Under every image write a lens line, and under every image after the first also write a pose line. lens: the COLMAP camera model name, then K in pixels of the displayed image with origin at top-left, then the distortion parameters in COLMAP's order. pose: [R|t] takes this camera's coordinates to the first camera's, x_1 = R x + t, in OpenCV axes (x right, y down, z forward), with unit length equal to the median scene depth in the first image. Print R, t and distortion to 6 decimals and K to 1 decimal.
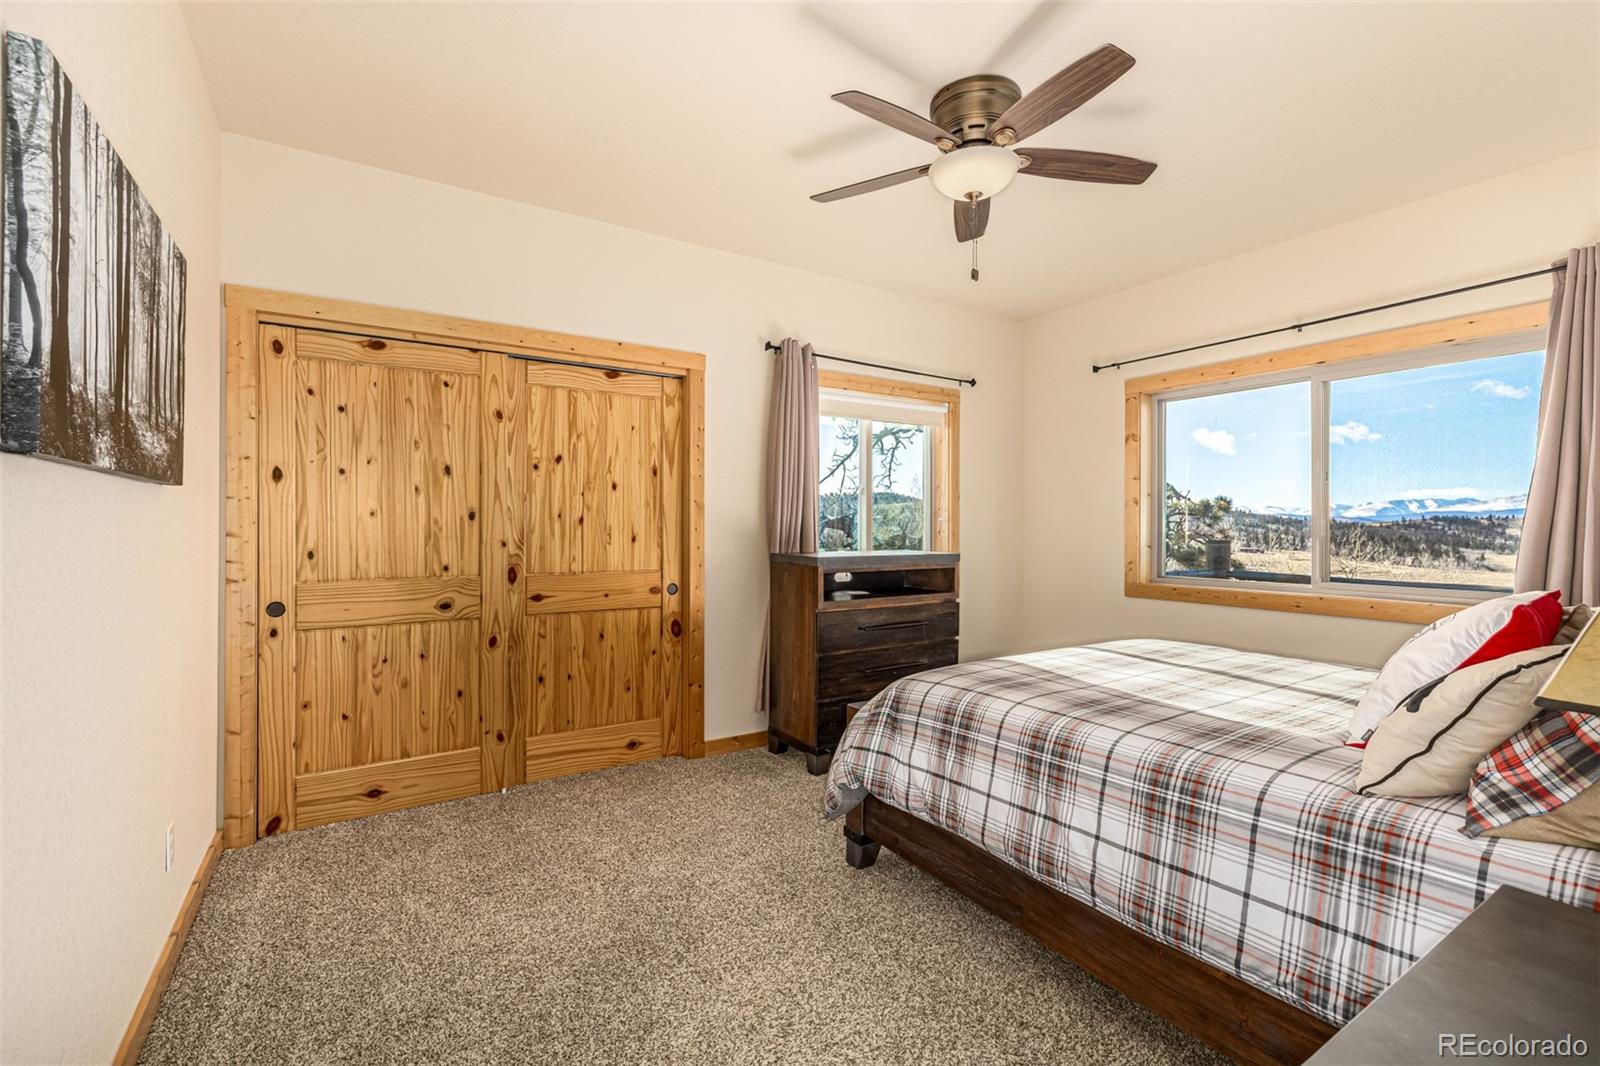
lens RADIAL K [[674.1, 0, 797.4], [0, 674.1, 527.1], [0, 0, 1]] dist [0.002646, 0.000056]
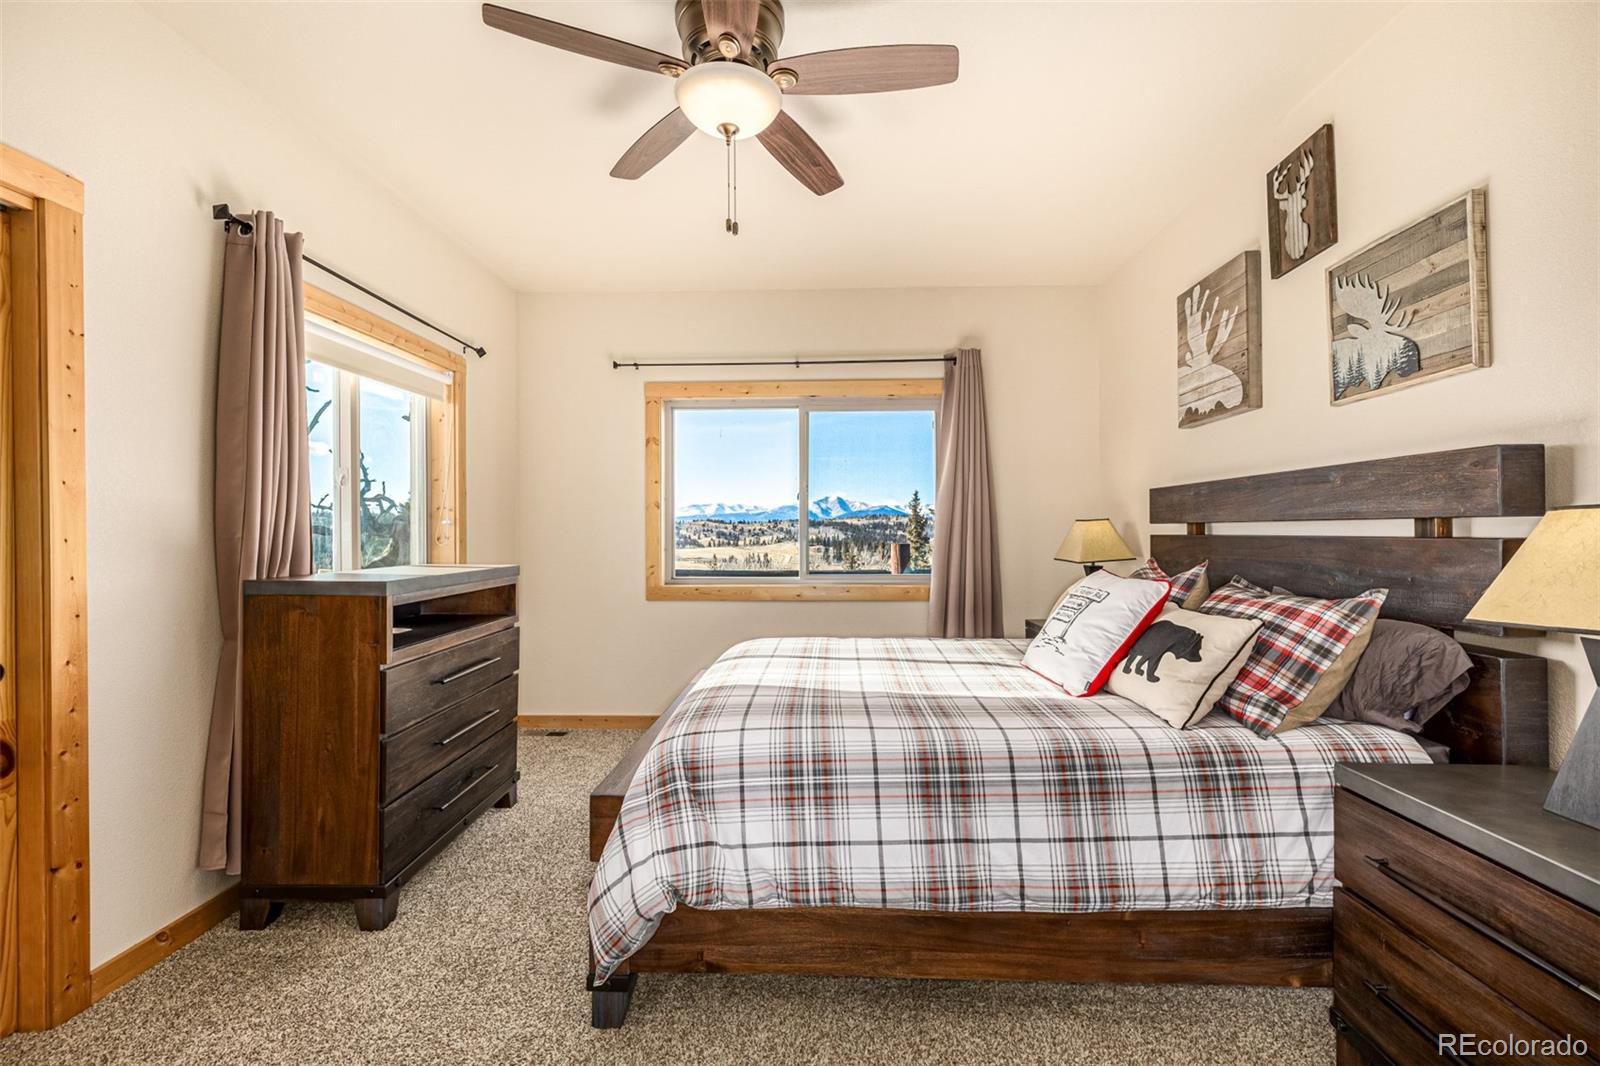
lens RADIAL K [[674.1, 0, 802.6], [0, 674.1, 534.5], [0, 0, 1]] dist [0.002646, 0.000056]
pose [[0.577468, -0.012148, 0.816323, -0.337209], [0.006397, 0.999926, 0.010355, -0.004393], [-0.816388, -0.000758, 0.577503, 0.415438]]
